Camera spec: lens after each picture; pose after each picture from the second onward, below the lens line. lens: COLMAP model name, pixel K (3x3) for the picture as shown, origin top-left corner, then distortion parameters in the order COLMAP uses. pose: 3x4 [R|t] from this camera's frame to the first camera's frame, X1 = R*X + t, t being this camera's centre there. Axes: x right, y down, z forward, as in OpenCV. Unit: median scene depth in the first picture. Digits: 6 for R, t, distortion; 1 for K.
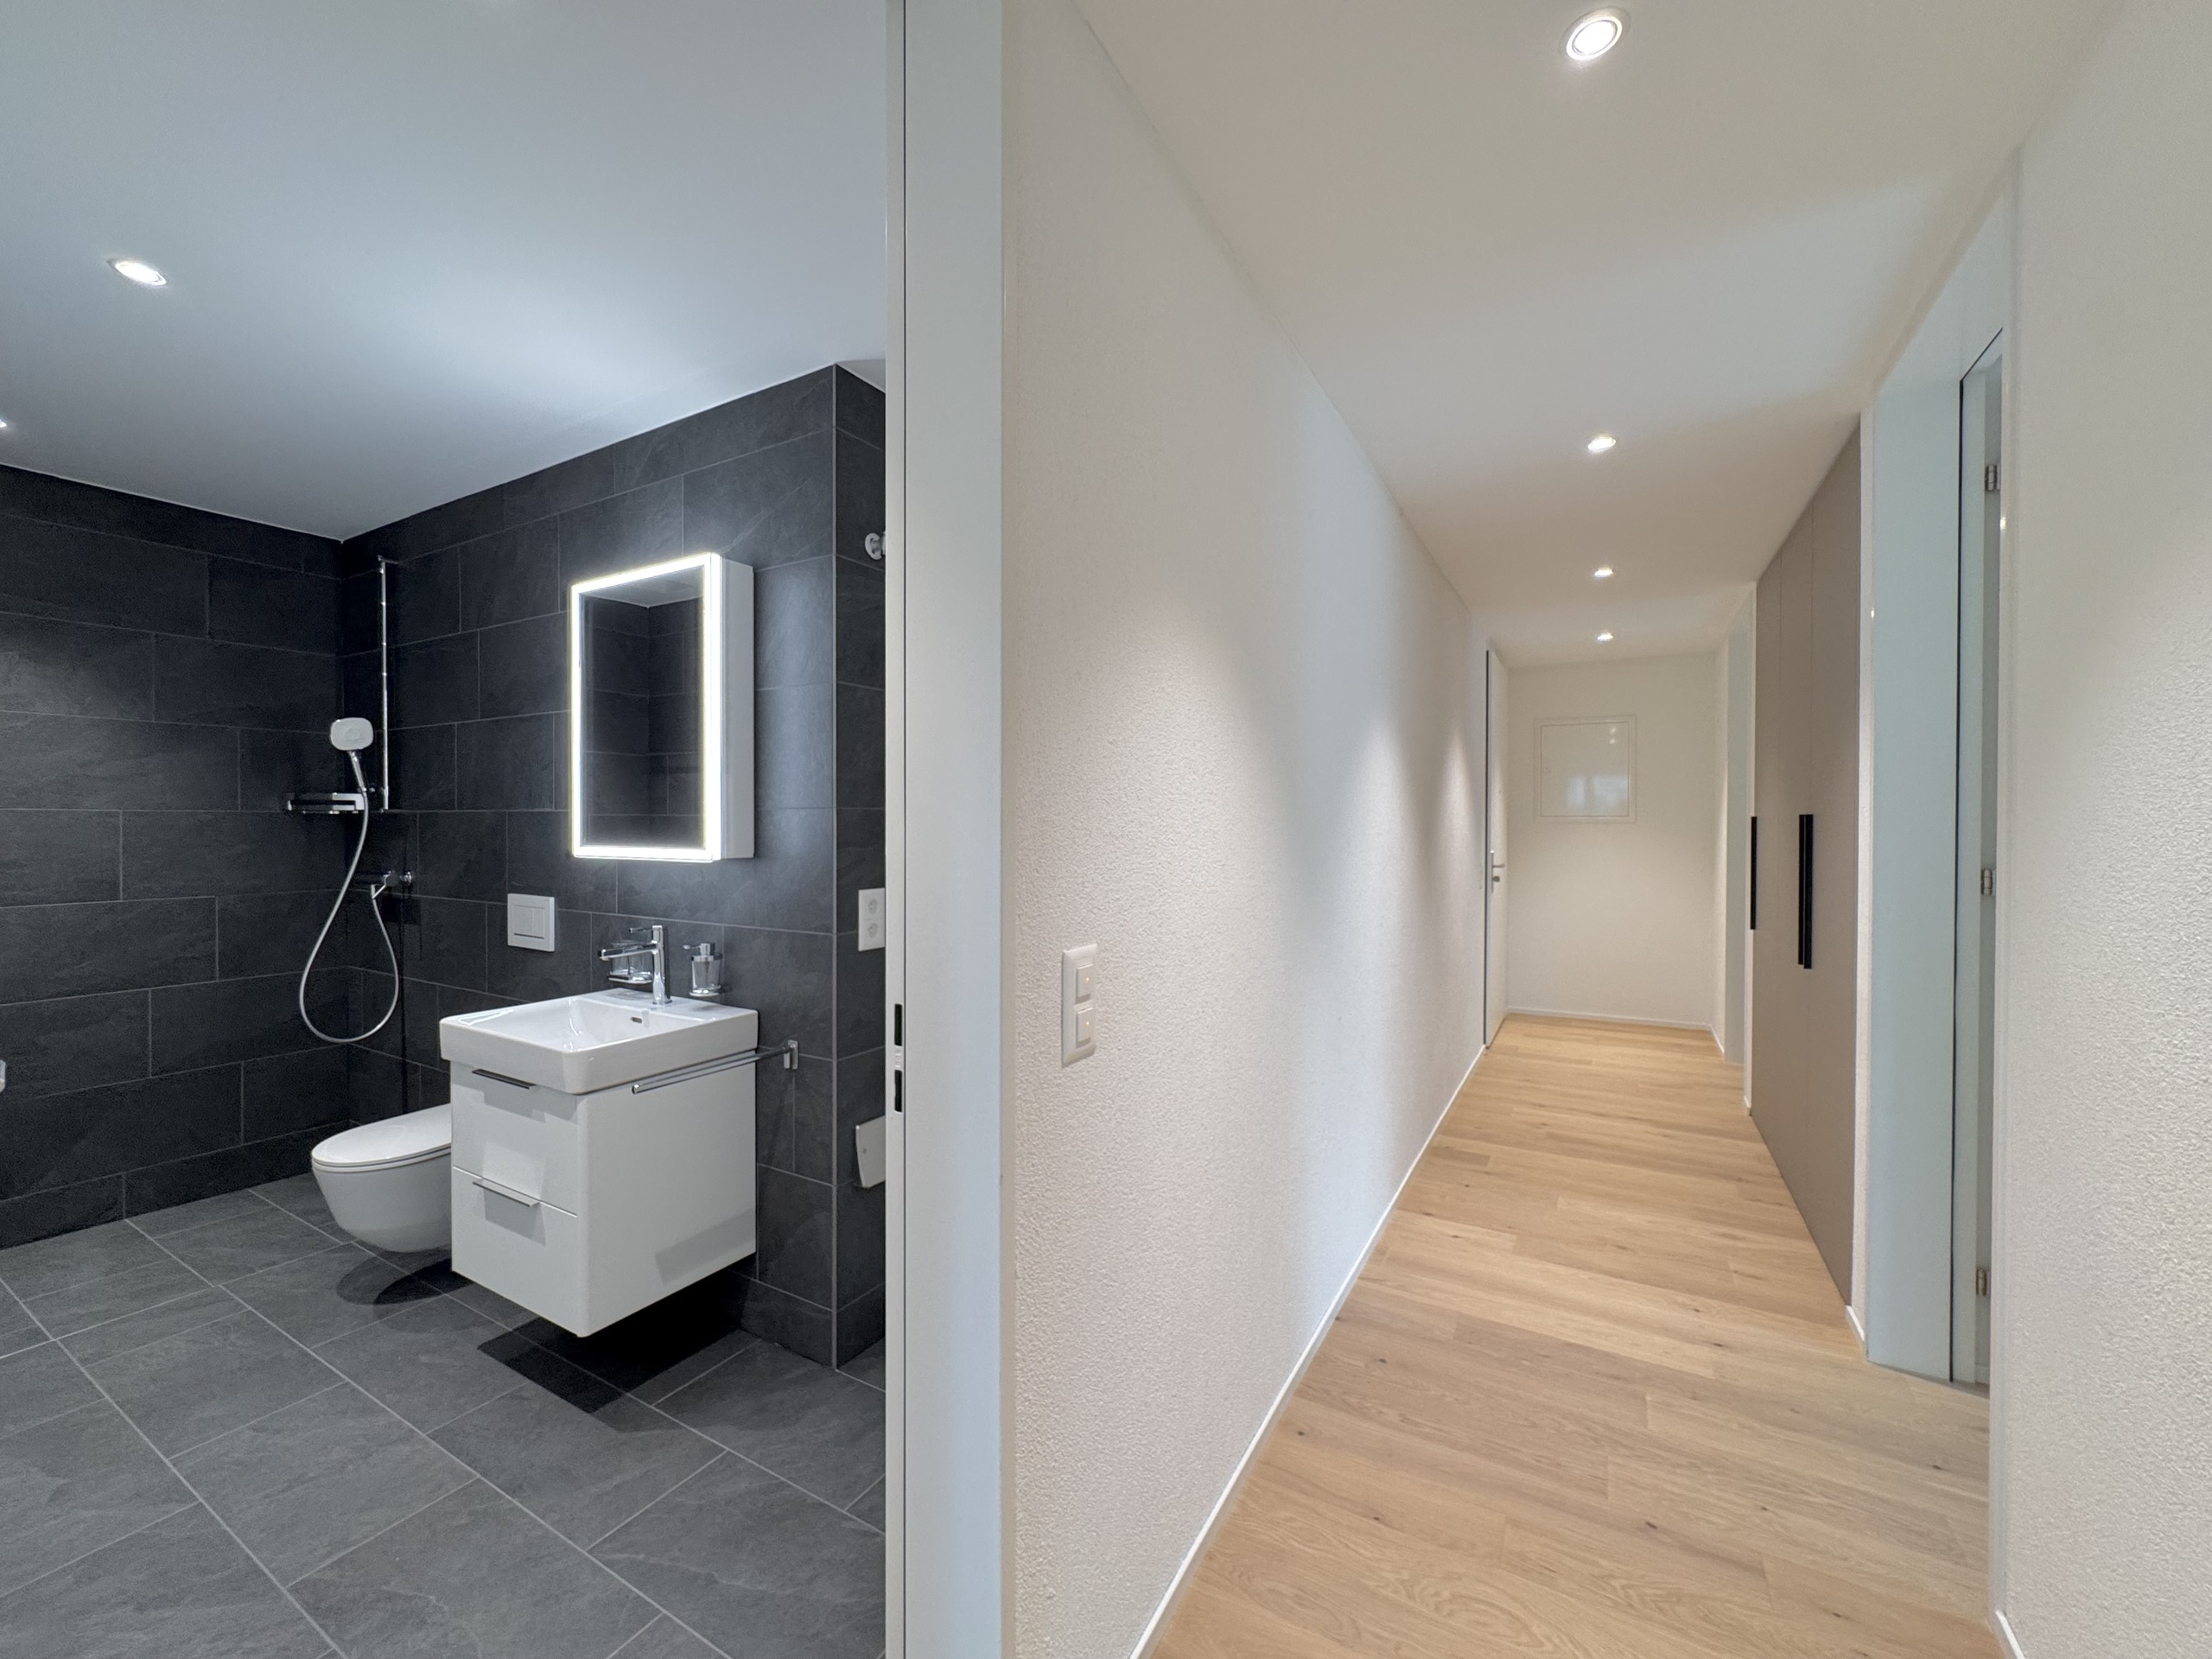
lens RADIAL K [[885.2, 0, 1106.0], [0, 885.2, 829.5], [0, 0, 1]] dist [-0.002501, -0.000255]
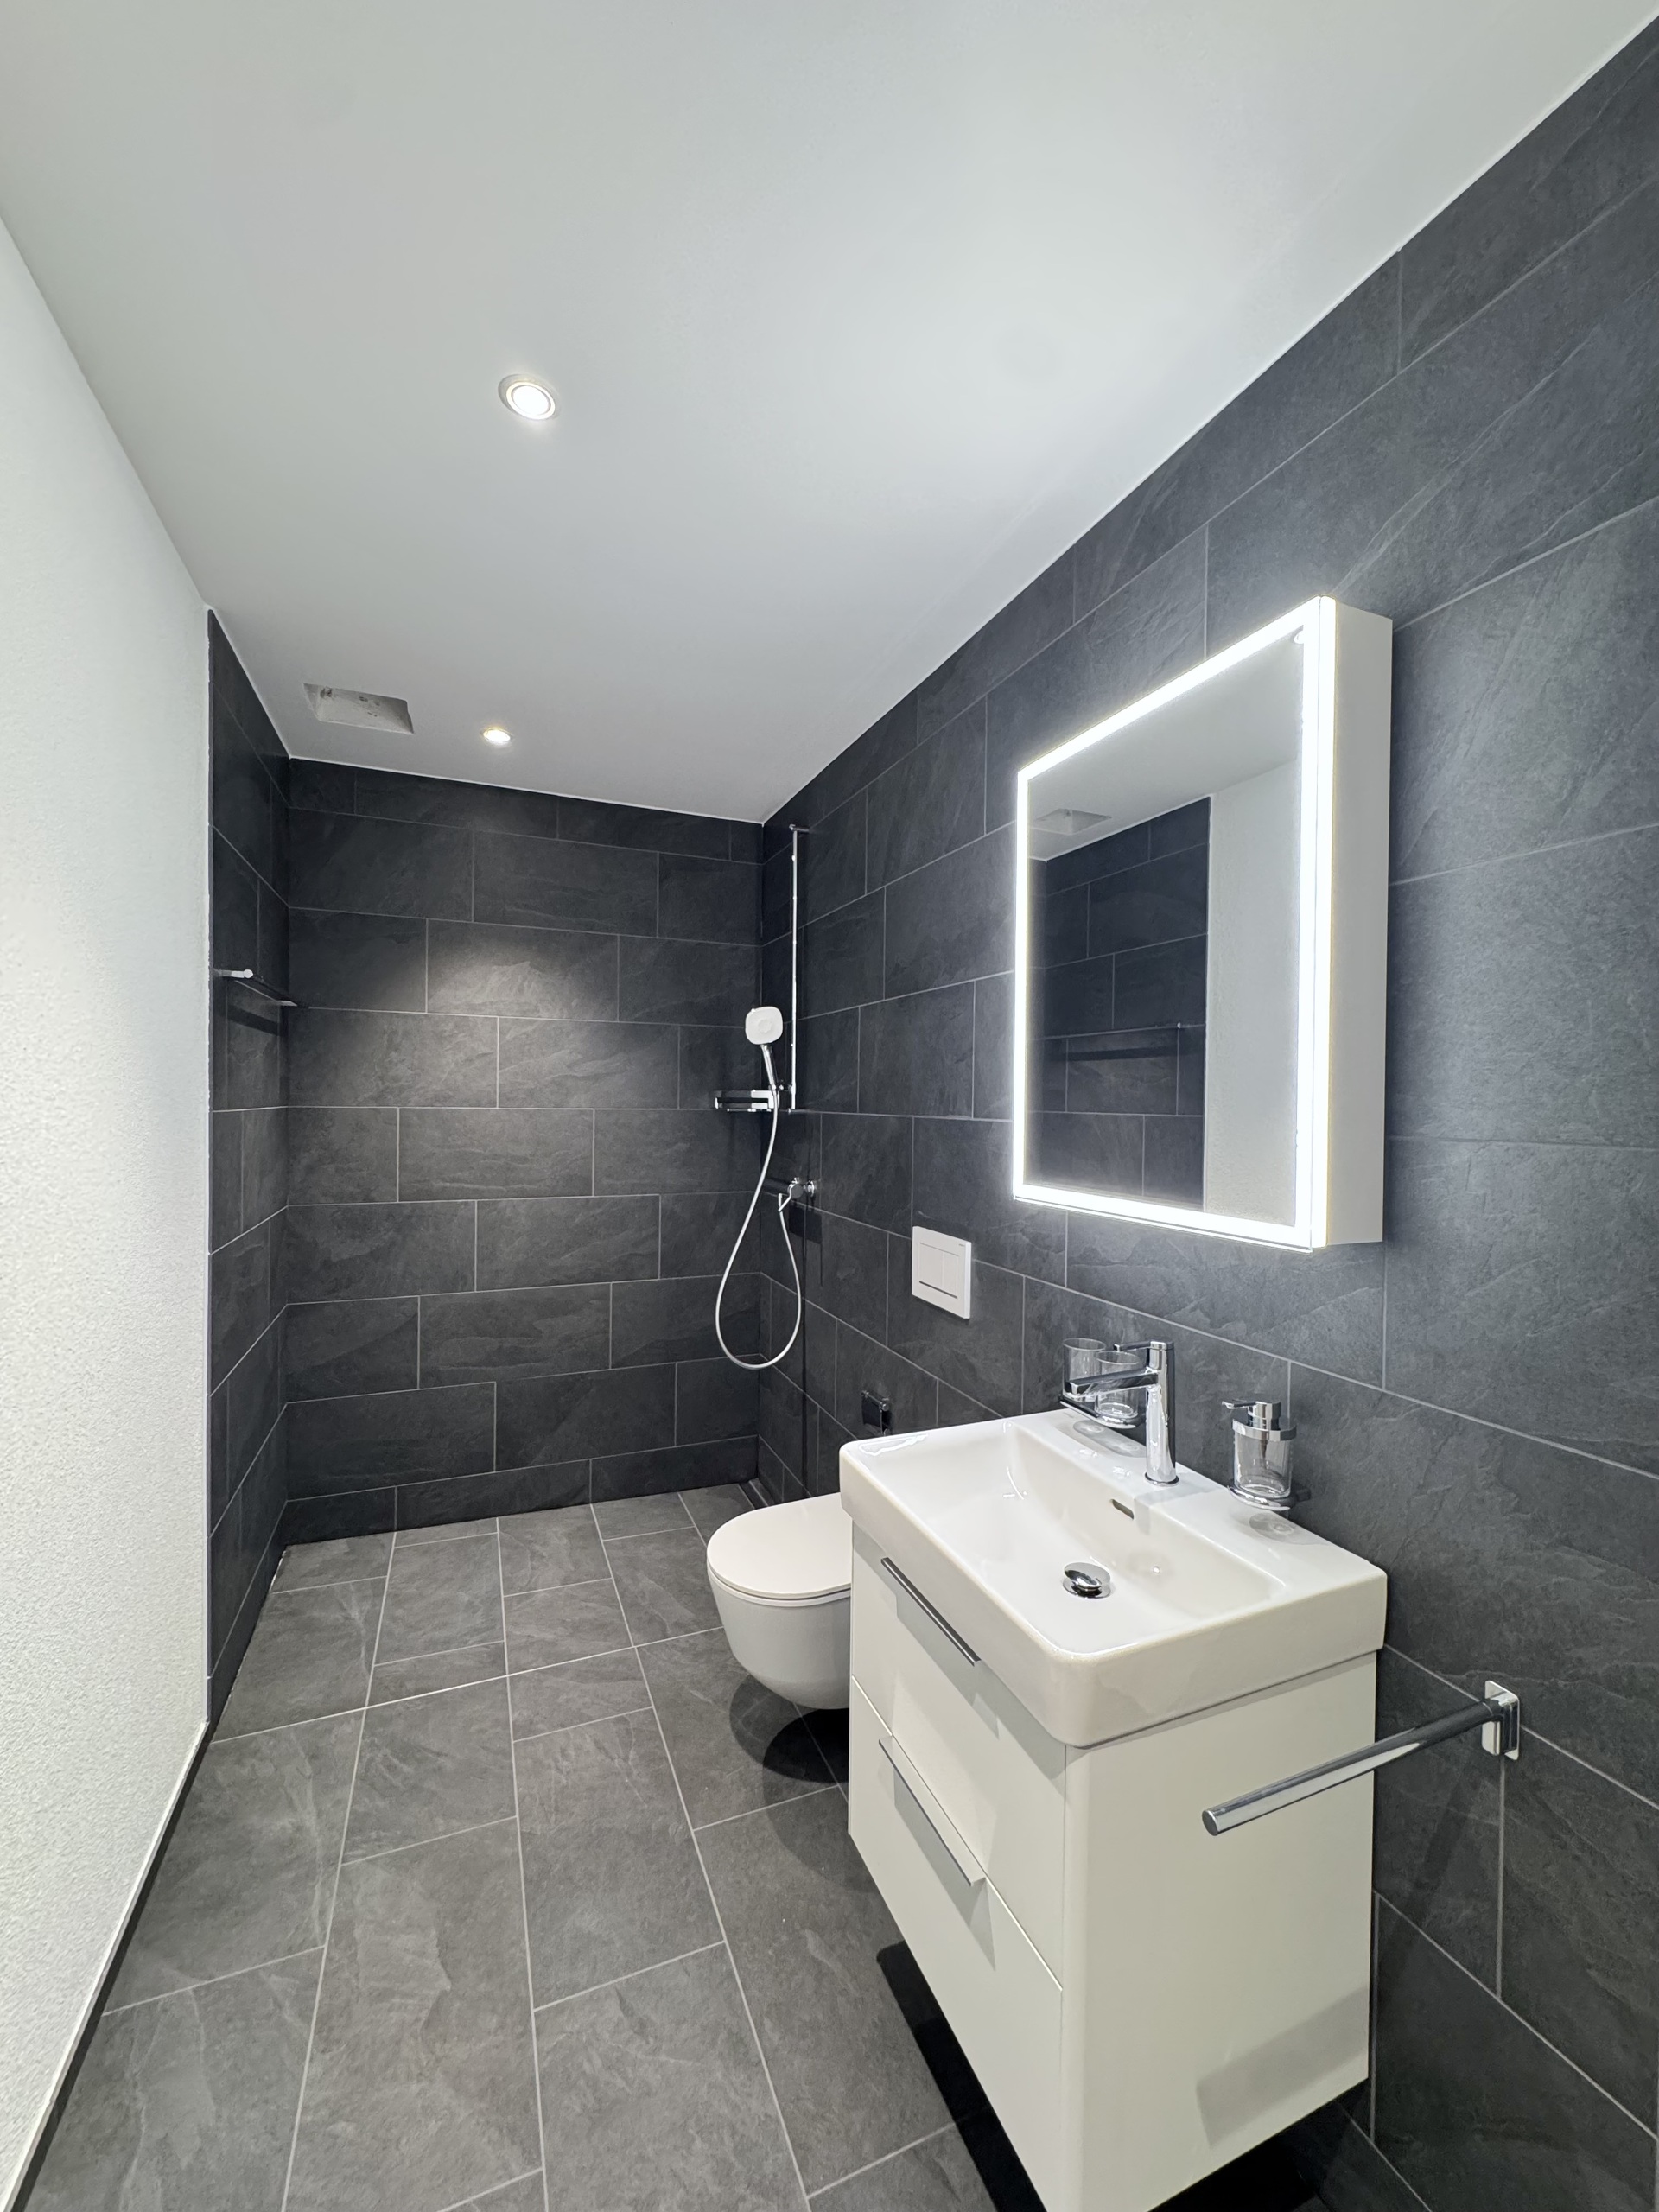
lens RADIAL K [[885.2, 0, 829.5], [0, 885.2, 1106.0], [0, 0, 1]] dist [-0.002501, -0.000255]
pose [[0.792633, 0.010523, -0.609608, -0.299643], [-0.015746, 0.999871, -0.003214, -0.029598], [0.609495, 0.012146, 0.792697, 0.390203]]
